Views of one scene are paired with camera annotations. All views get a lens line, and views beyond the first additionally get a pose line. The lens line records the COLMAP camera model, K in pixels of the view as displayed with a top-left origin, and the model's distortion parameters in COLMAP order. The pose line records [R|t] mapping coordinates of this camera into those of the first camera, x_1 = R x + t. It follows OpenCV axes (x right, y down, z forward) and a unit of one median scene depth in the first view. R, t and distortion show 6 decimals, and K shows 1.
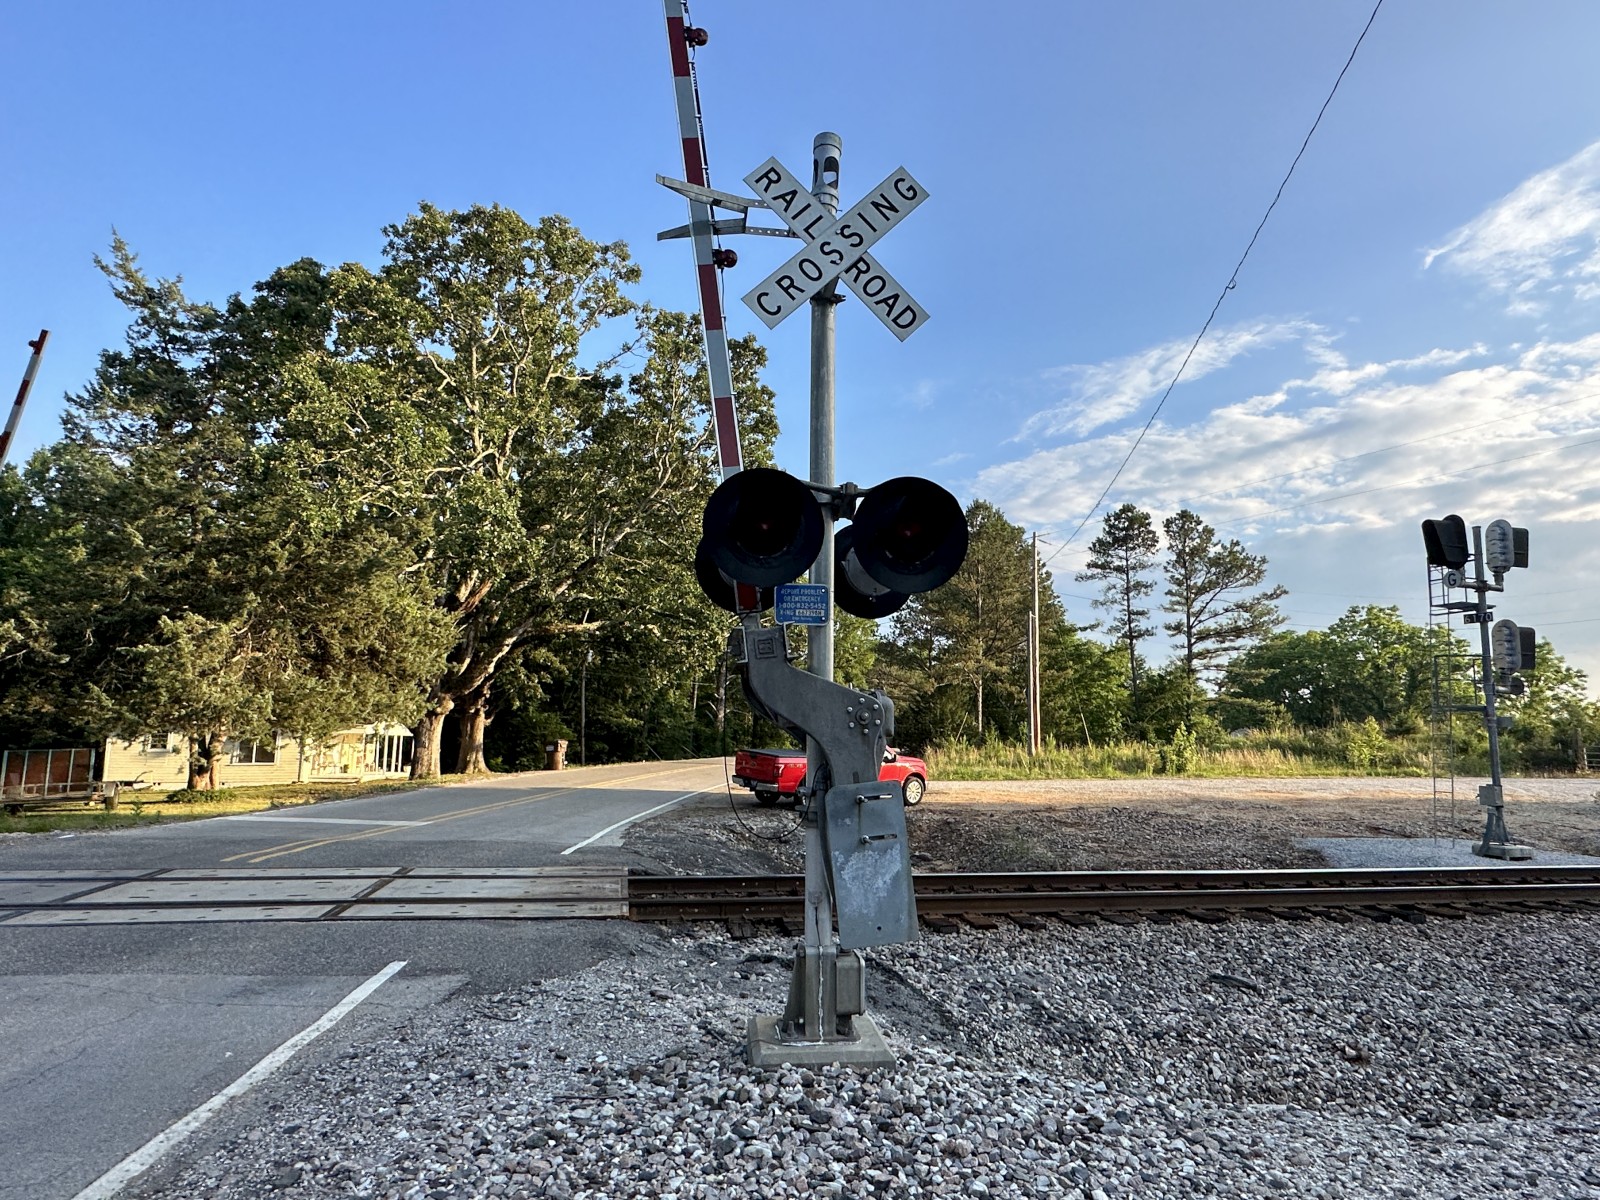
lens RADIAL K [[878.1, 0, 802.6], [0, 878.1, 606.2], [0, 0, 1]] dist [-0.002563, 0.001108]
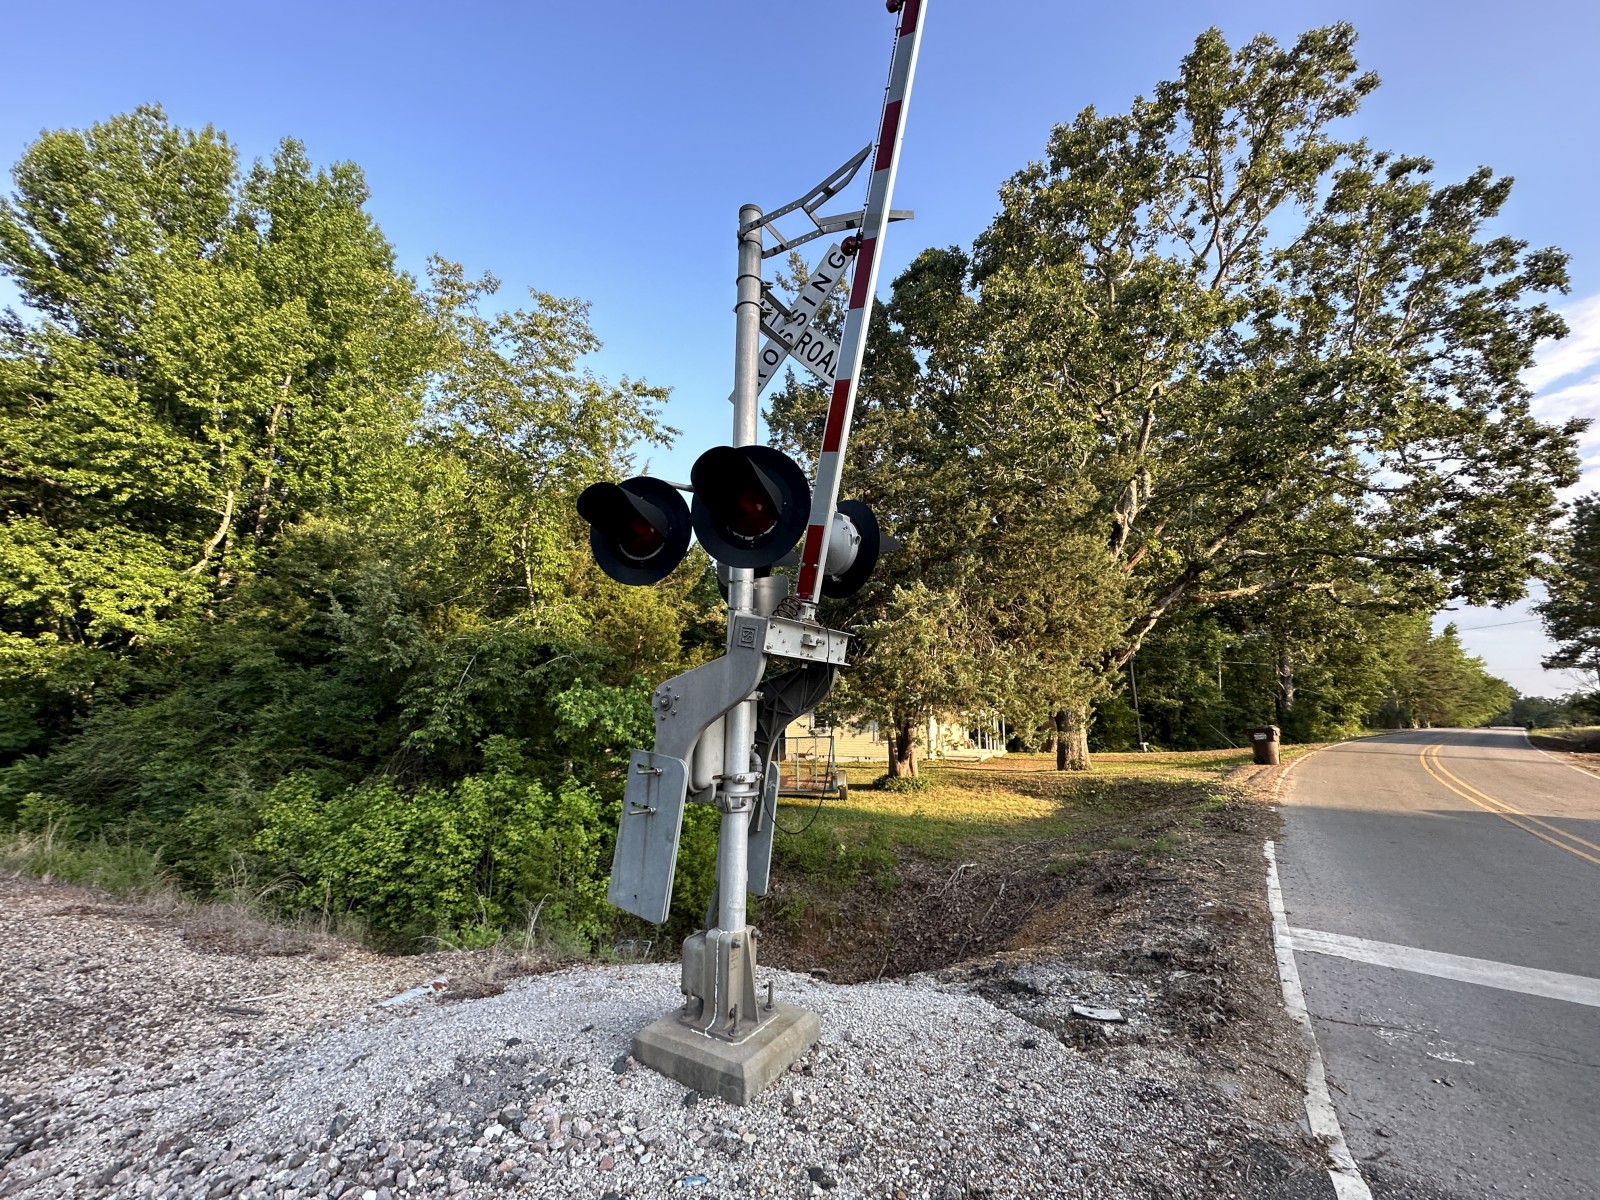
lens RADIAL K [[641.5, 0, 802.0], [0, 641.5, 602.6], [0, 0, 1]] dist [-0.000621, 0.000332]
pose [[0.839109, -0.090528, -0.536378, -0.326091], [0.078133, 0.995888, -0.045852, 0.034572], [0.538323, -0.003434, 0.842732, 0.290942]]
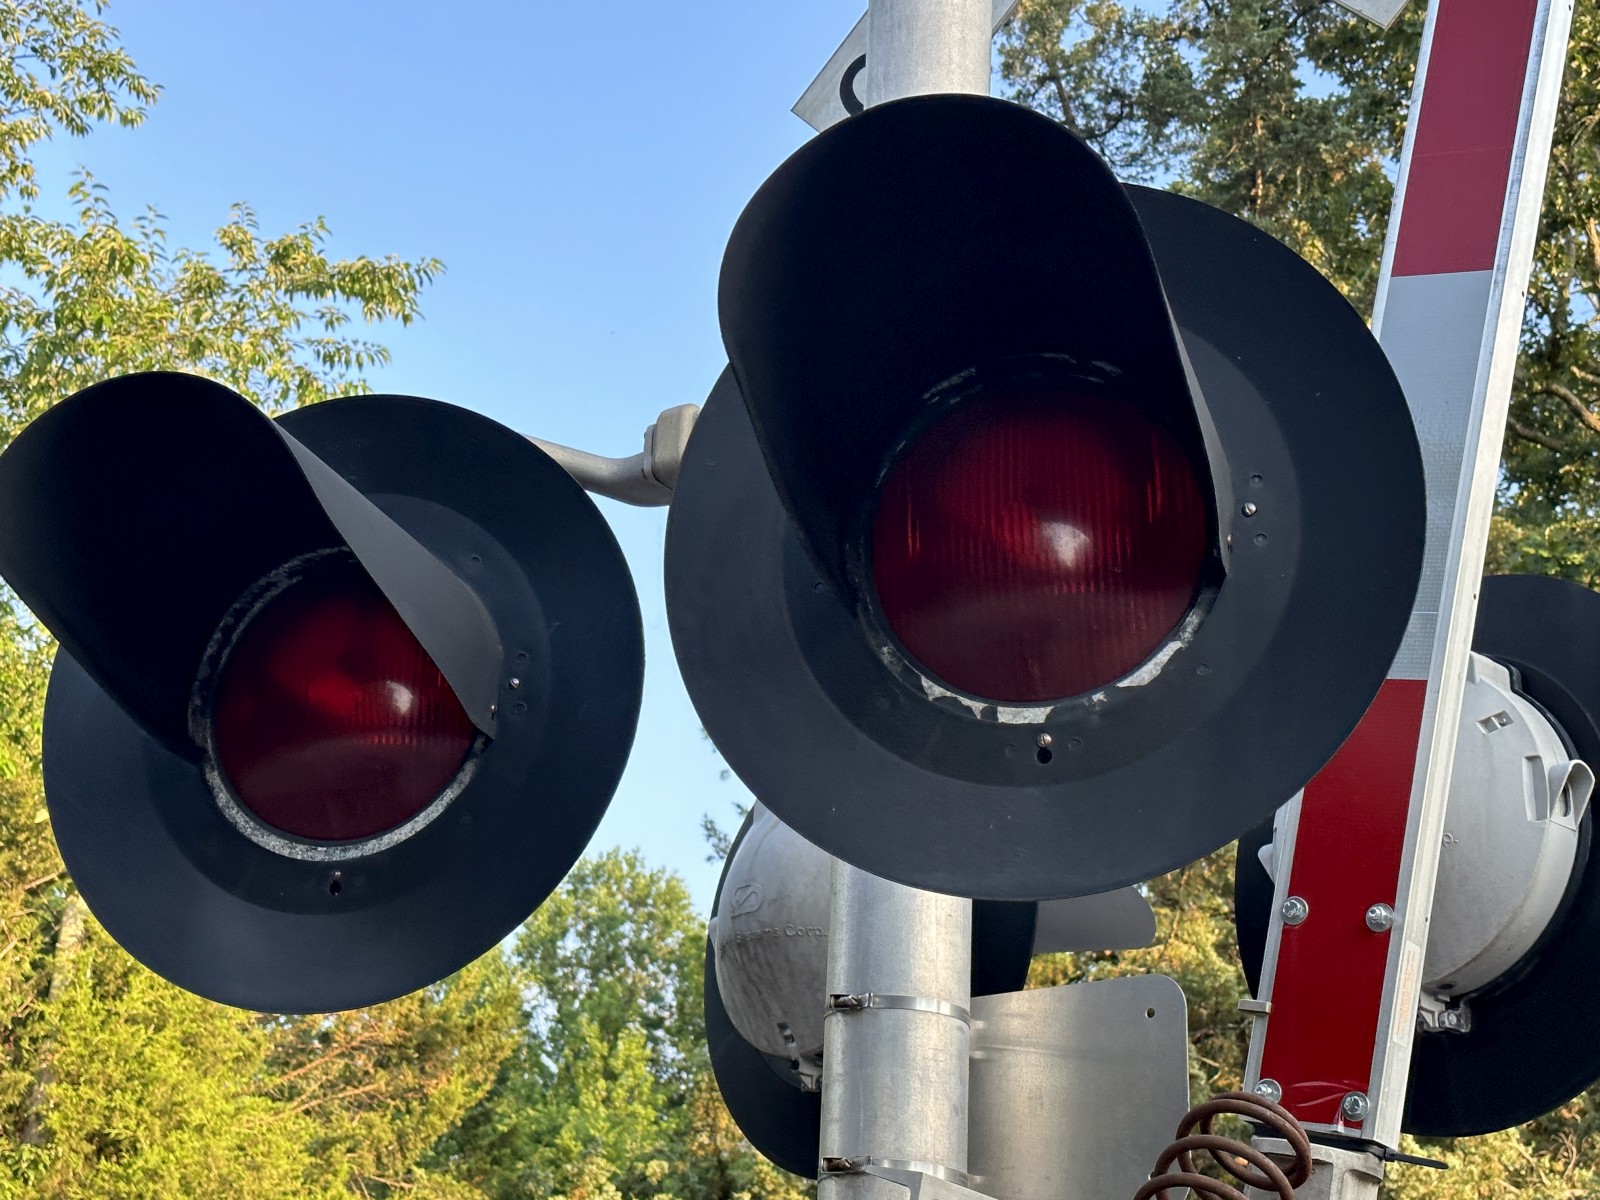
lens RADIAL K [[2632.3, 0, 800.0], [0, 2632.3, 600.0], [0, 0, 1]] dist [0.136882, 0.024938]
pose [[0.823758, -0.187996, -0.534864, -0.350557], [0.045309, 0.962234, -0.268427, 0.034483], [0.565128, 0.196885, 0.801166, 0.309323]]
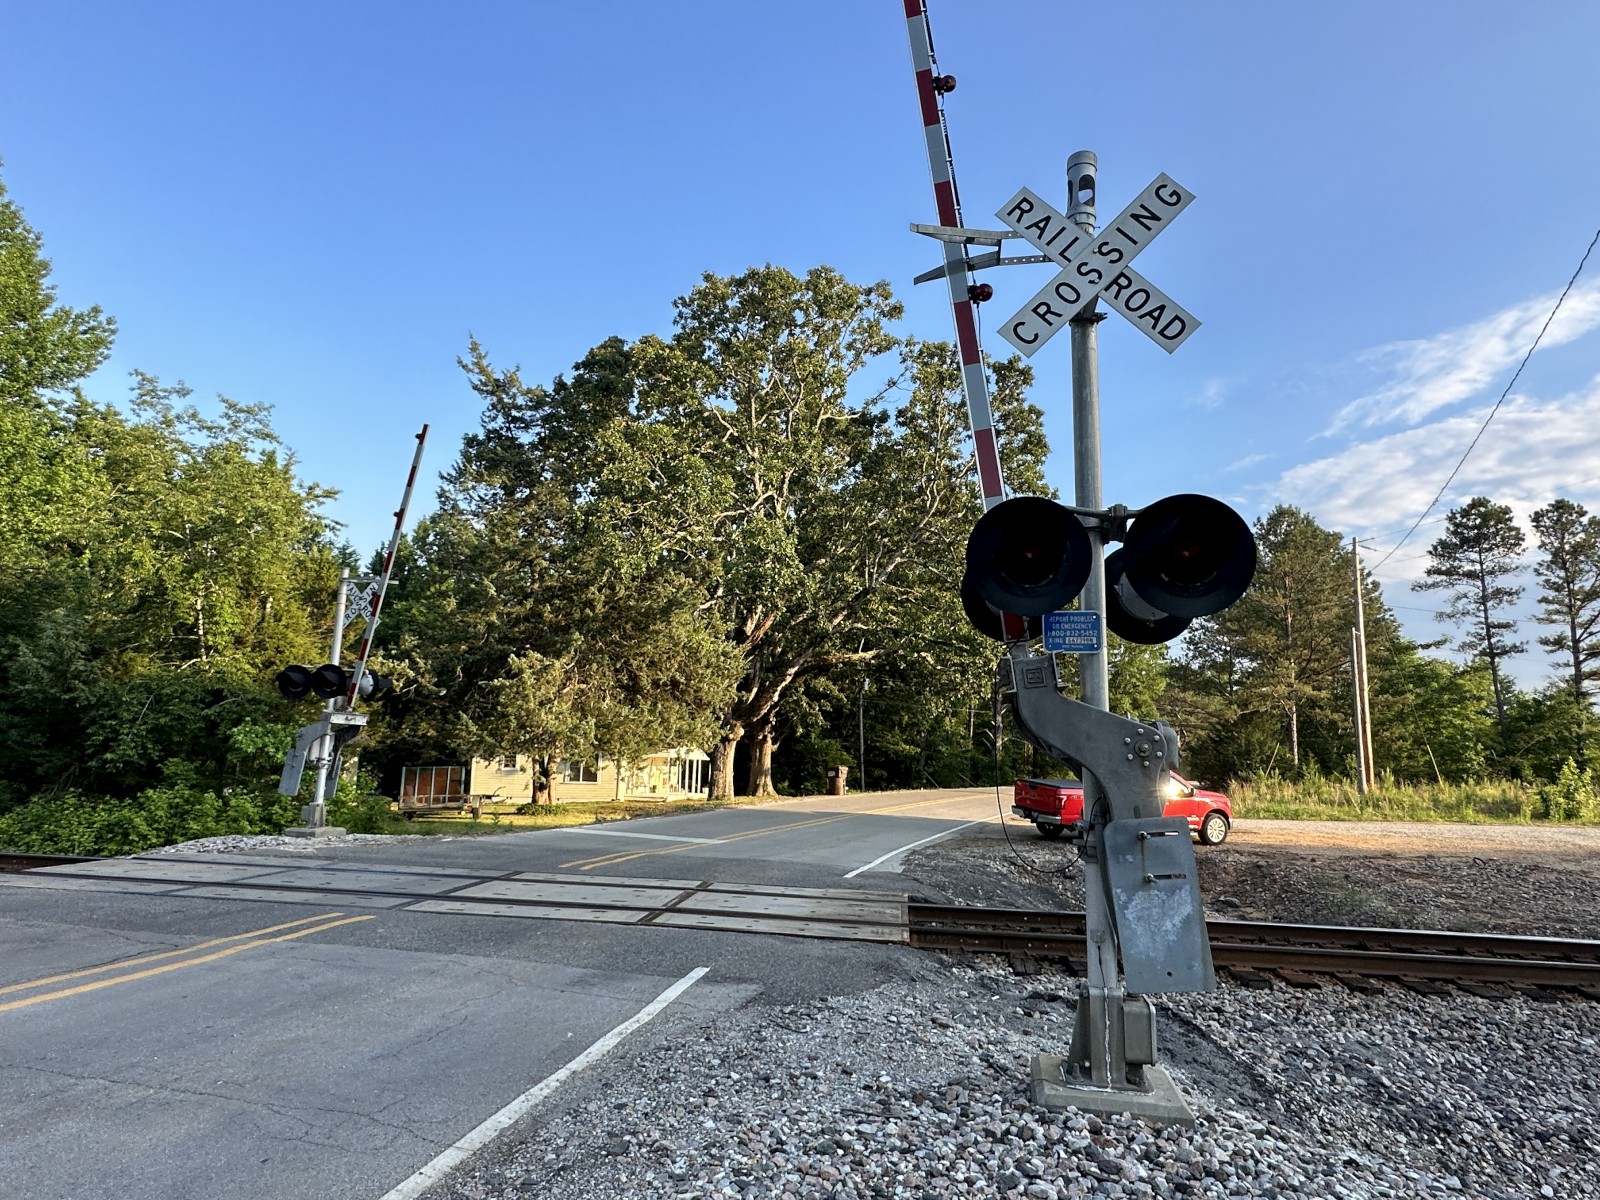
lens RADIAL K [[878.1, 0, 802.6], [0, 878.1, 606.2], [0, 0, 1]] dist [-0.002563, 0.001108]
pose [[0.952233, -0.038009, -0.302998, 0.001437], [0.028697, 0.998971, -0.035129, -0.000666], [0.304022, 0.024755, 0.952343, -0.003013]]
